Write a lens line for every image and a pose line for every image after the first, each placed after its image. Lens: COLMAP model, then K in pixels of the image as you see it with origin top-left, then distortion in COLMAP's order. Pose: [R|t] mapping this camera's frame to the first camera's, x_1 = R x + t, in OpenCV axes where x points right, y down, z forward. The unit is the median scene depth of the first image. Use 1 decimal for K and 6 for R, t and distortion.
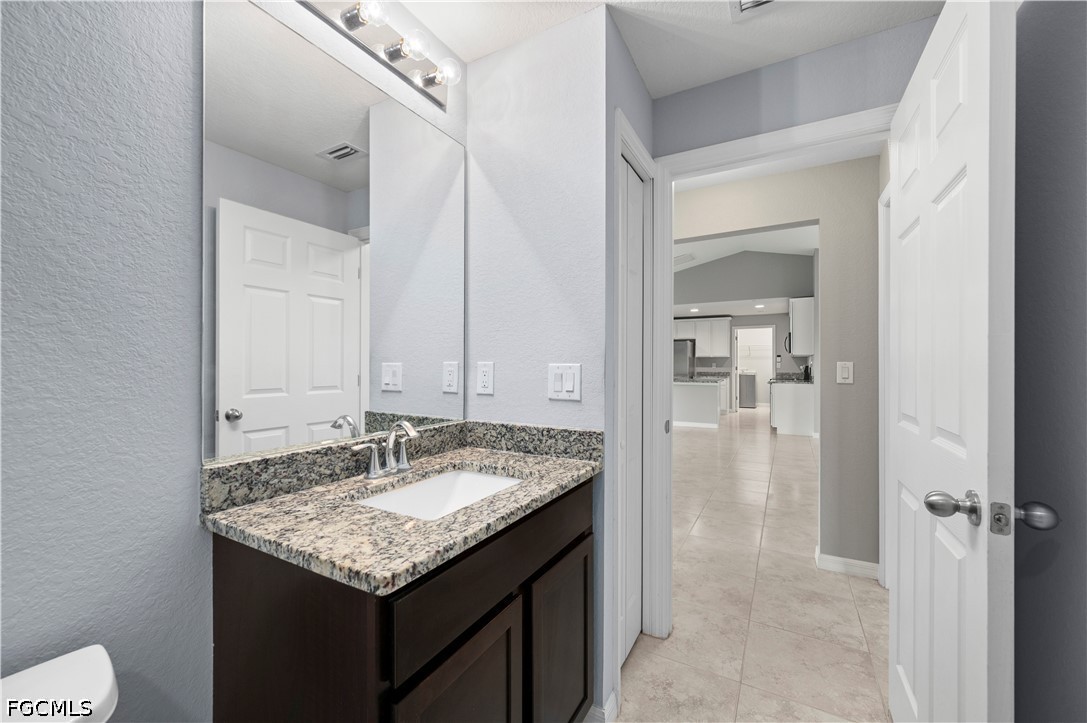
lens RADIAL K [[429.9, 0, 543.9], [0, 429.9, 364.6], [0, 0, 1]] dist [0.000791, 0.000034]
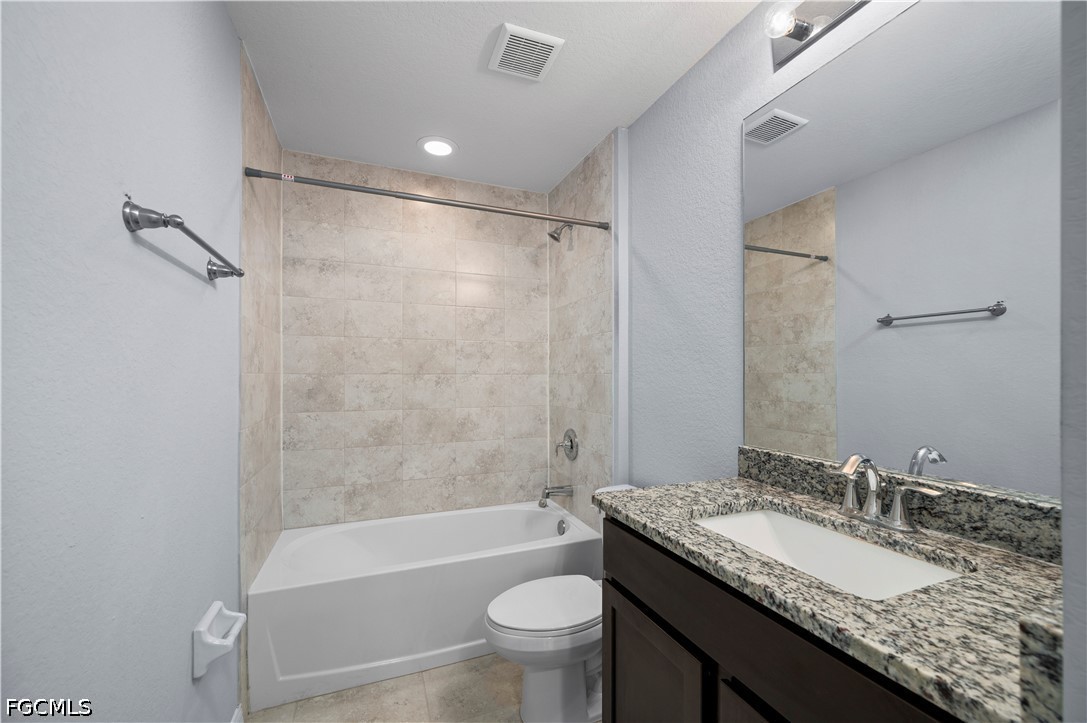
lens RADIAL K [[436.1, 0, 546.2], [0, 436.1, 360.9], [0, 0, 1]] dist [0.000046, -0.000094]
pose [[-0.620933, -0.025393, -0.783452, 0.787693], [-0.004243, 0.999569, -0.029036, -0.014140], [0.783852, -0.014705, -0.620773, 1.285242]]
